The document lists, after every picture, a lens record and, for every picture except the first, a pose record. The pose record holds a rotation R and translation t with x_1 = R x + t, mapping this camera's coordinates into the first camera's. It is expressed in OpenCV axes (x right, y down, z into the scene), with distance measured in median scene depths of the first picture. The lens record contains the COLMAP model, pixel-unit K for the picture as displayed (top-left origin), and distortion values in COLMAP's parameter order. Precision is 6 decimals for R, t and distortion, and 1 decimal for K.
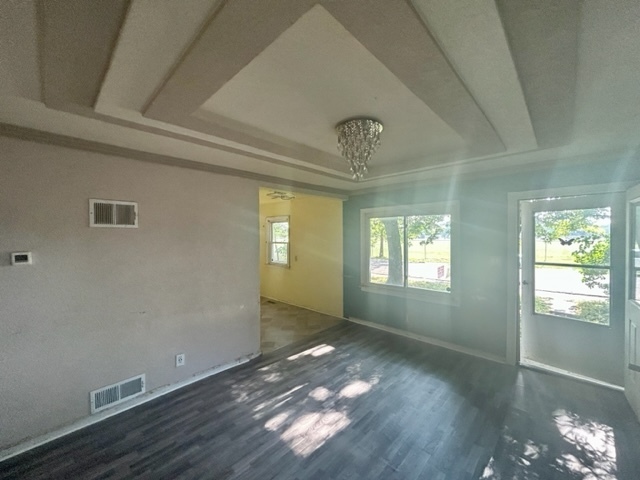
lens RADIAL K [[256.3, 0, 319.1], [0, 256.3, 238.9], [0, 0, 1]] dist [-0.011492, 0.000303]
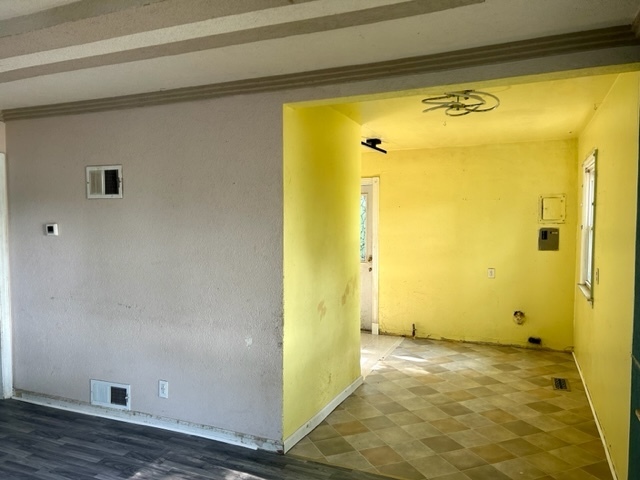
lens RADIAL K [[481.3, 0, 326.3], [0, 481.3, 243.2], [0, 0, 1]] dist [0.043235, -0.053322]
pose [[0.352437, 0.058360, -0.934014, 0.952829], [-0.011703, 0.998250, 0.057958, 0.002020], [0.935762, -0.009496, 0.352503, 1.125713]]
